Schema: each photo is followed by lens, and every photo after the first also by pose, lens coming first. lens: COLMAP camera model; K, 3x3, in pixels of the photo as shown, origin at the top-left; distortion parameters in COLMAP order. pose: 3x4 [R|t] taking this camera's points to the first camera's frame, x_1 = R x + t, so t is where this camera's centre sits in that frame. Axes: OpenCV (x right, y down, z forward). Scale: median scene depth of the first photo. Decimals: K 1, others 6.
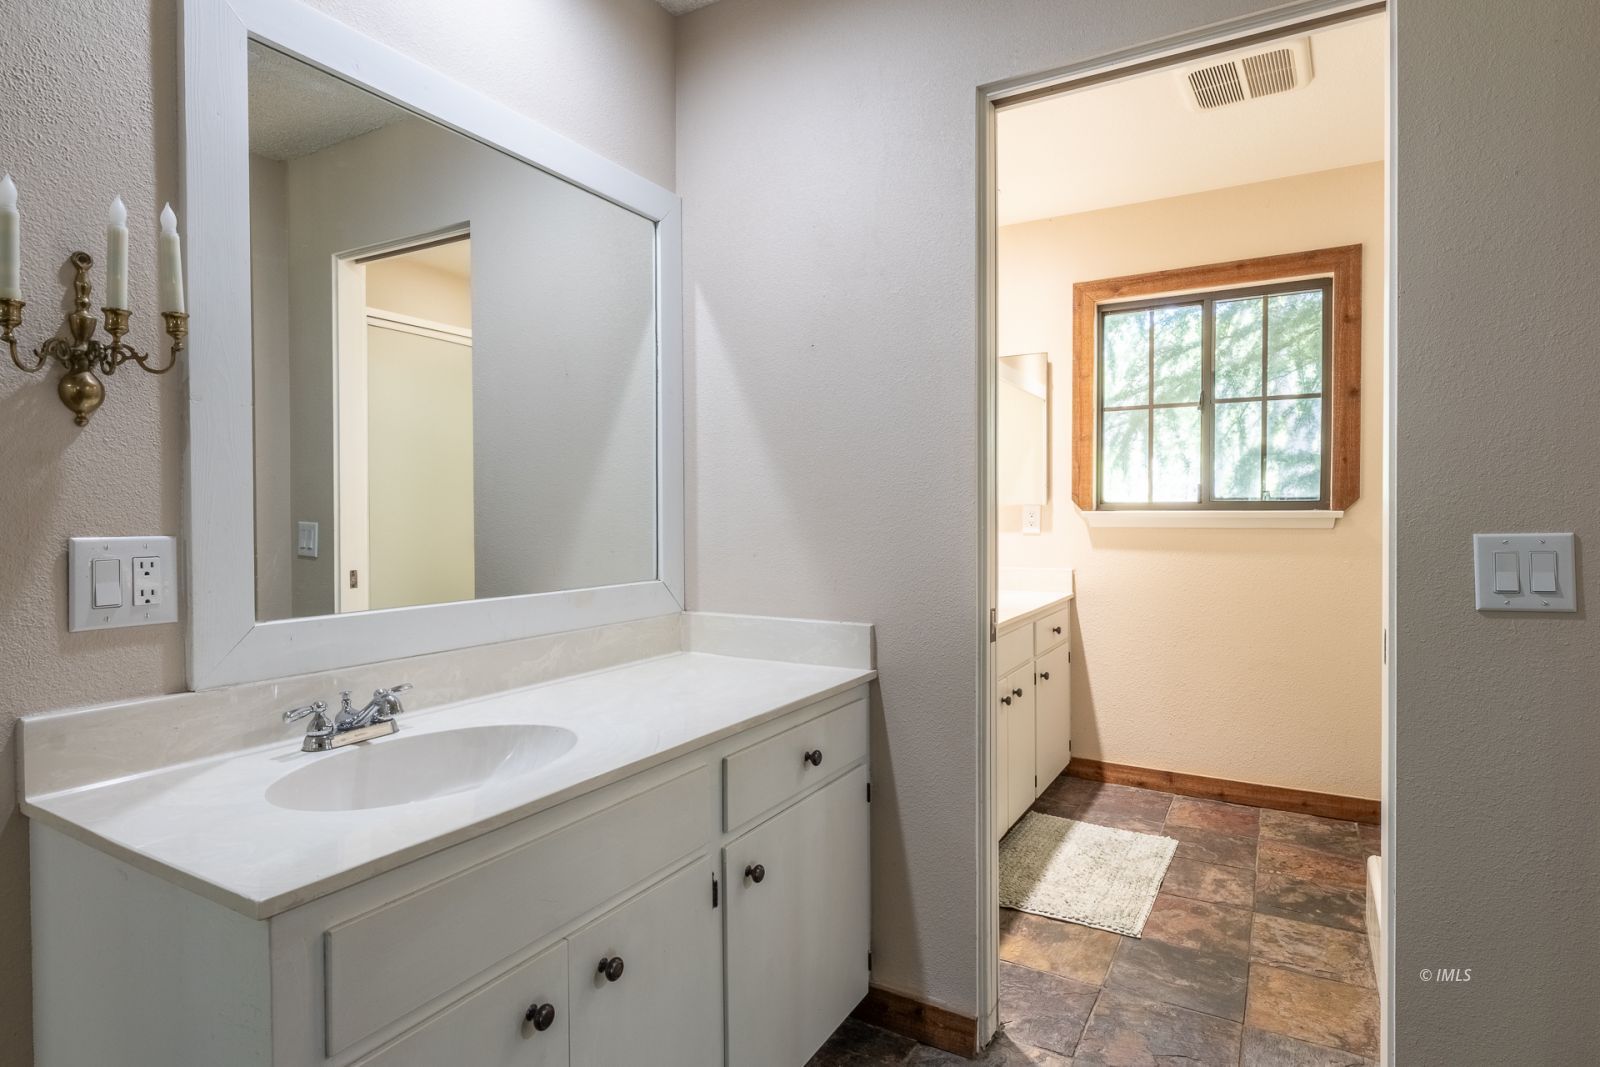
lens RADIAL K [[854.9, 0, 796.3], [0, 854.9, 524.3], [0, 0, 1]] dist [-0.004394, -0.001243]
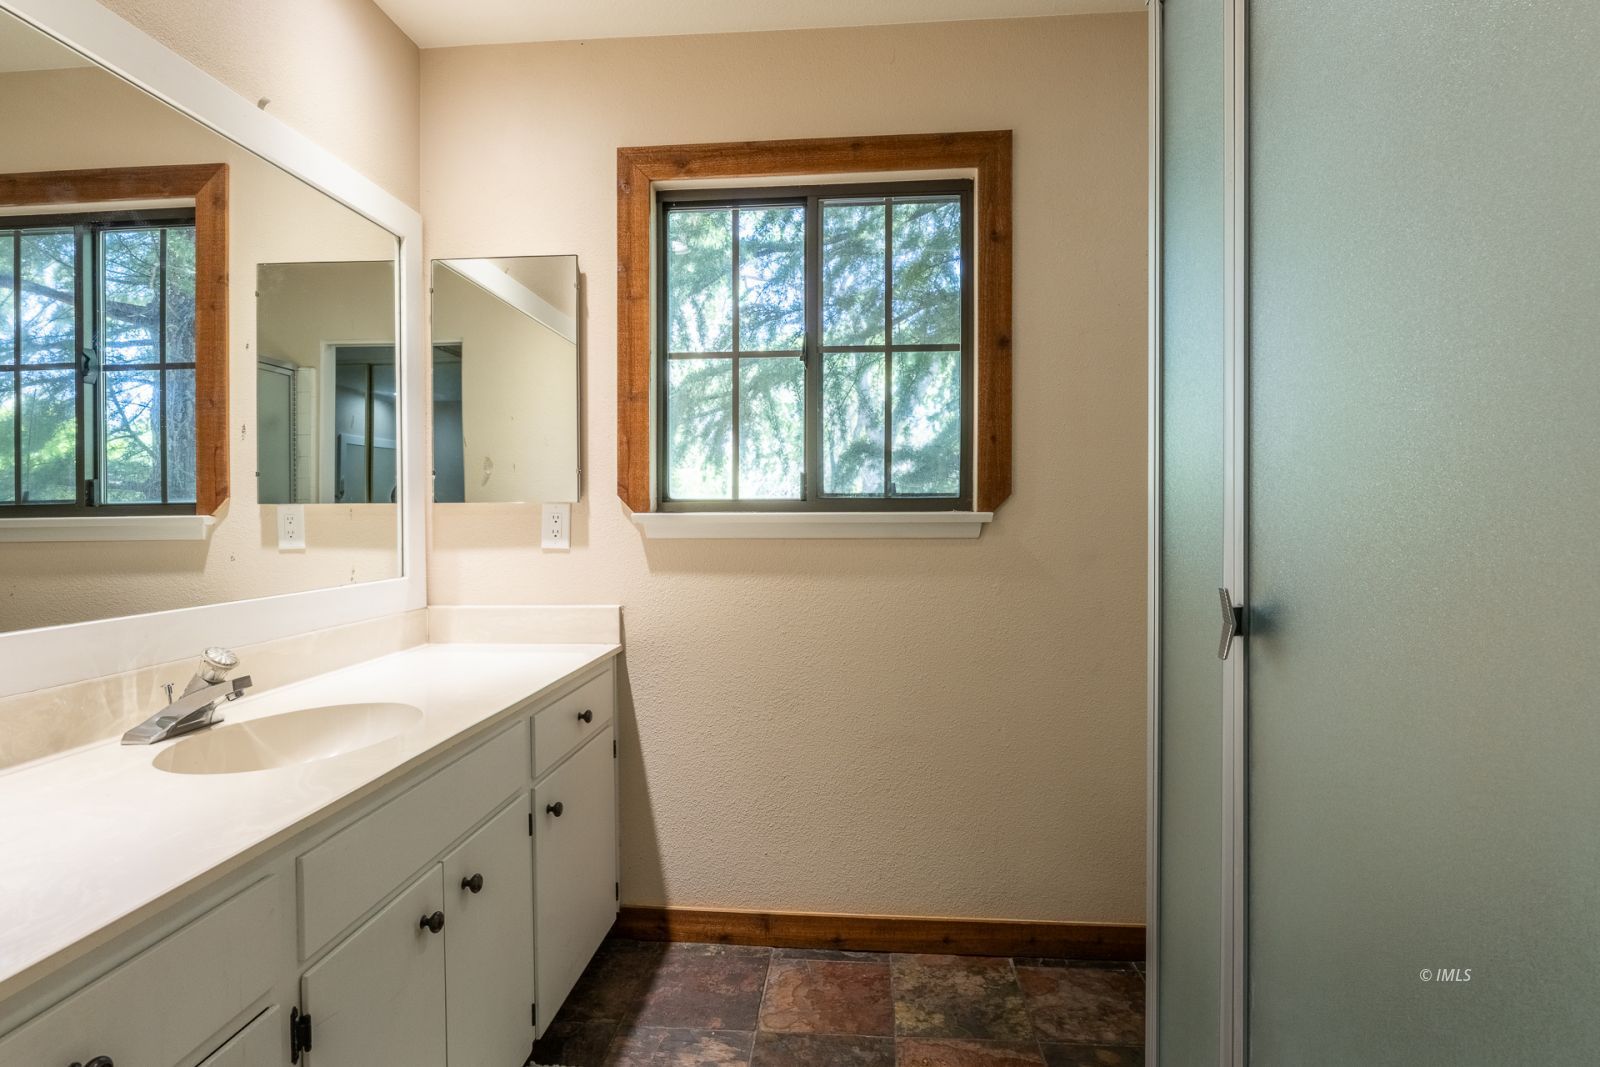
lens RADIAL K [[854.9, 0, 796.3], [0, 854.9, 524.3], [0, 0, 1]] dist [-0.004394, -0.001243]
pose [[0.903976, -0.004588, 0.427558, 0.182267], [0.007202, 0.999964, -0.004498, -0.003531], [-0.427522, 0.007146, 0.903977, 0.400237]]
